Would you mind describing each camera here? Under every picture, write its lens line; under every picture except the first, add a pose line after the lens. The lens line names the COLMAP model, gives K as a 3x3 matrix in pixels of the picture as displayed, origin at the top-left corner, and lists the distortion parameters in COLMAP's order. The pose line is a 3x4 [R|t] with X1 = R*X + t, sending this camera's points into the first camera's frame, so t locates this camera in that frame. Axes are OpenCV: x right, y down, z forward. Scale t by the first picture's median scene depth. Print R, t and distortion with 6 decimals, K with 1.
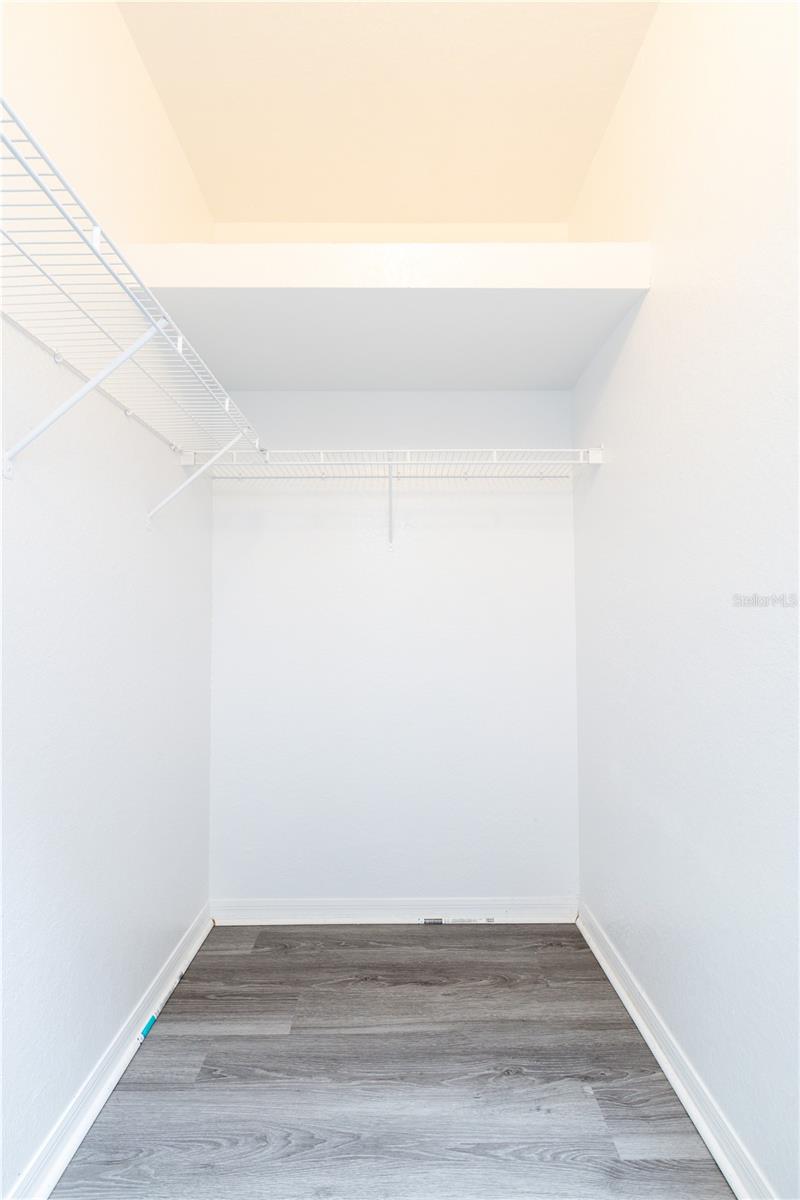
lens RADIAL K [[530.5, 0, 398.4], [0, 530.5, 599.9], [0, 0, 1]] dist [0.001781, -0.000864]
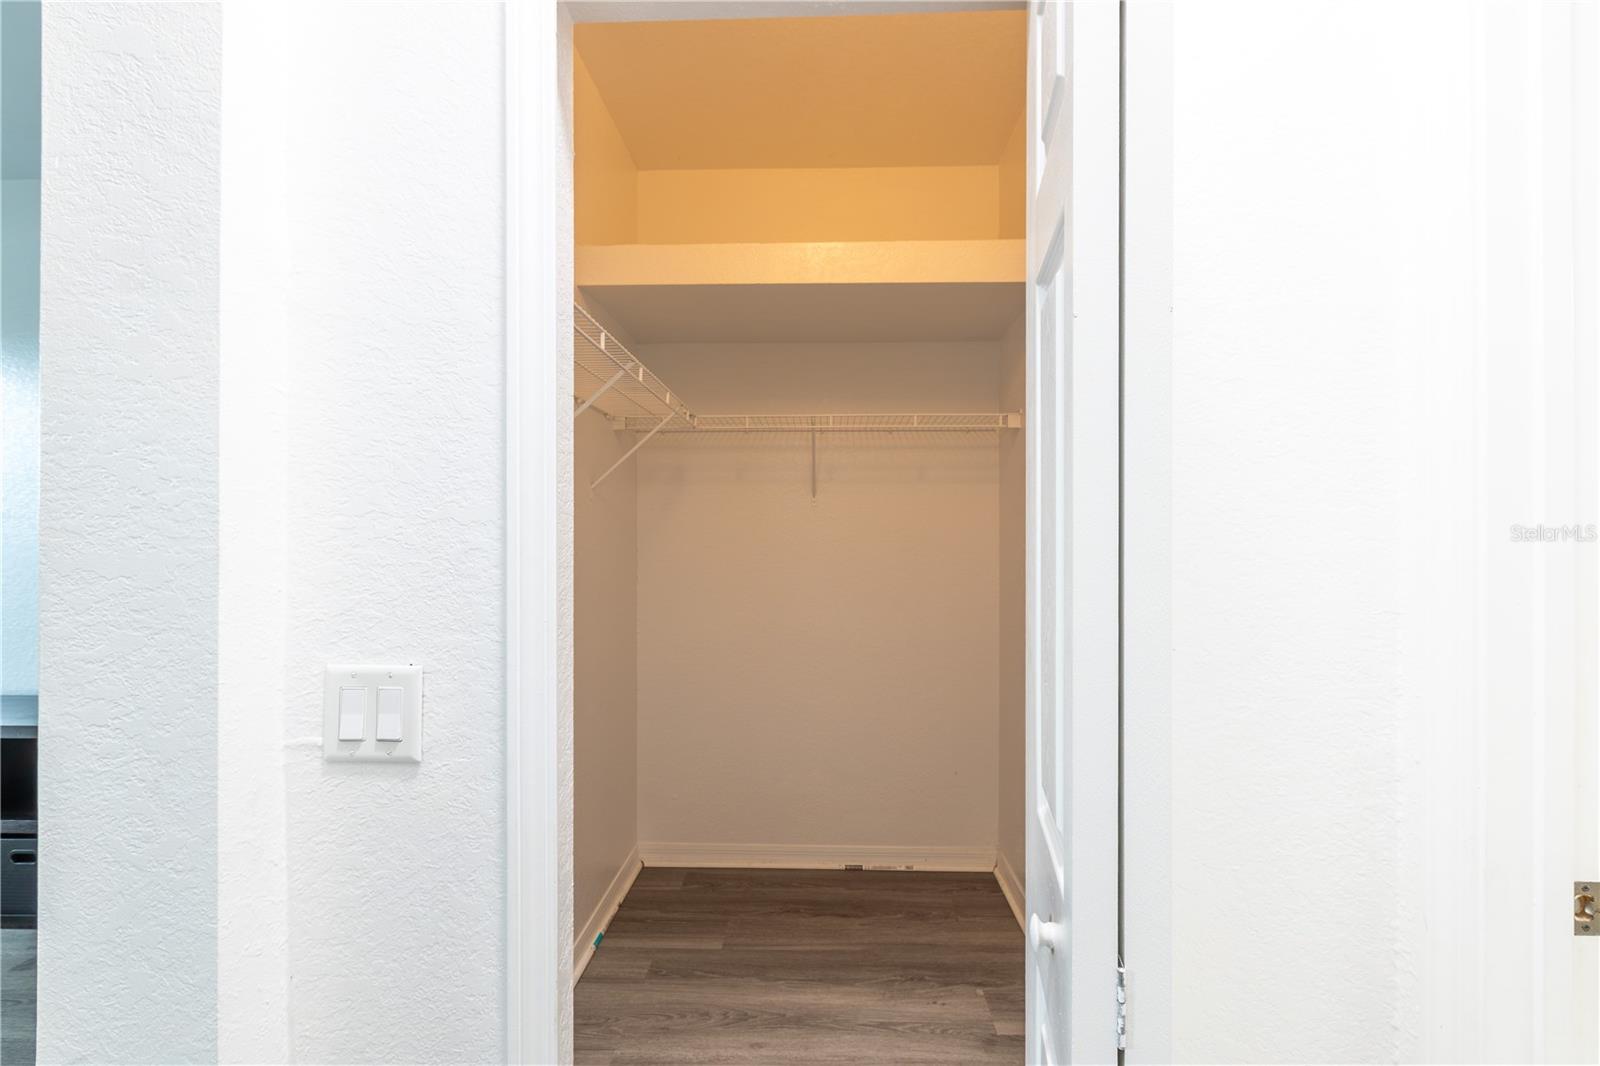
lens RADIAL K [[707.3, 0, 802.0], [0, 707.3, 535.5], [0, 0, 1]] dist [0.001781, -0.000864]
pose [[0.999300, 0.004336, -0.037159, 0.017936], [-0.002684, 0.999011, 0.044389, -0.131518], [0.037315, -0.044258, 0.998323, -0.463168]]
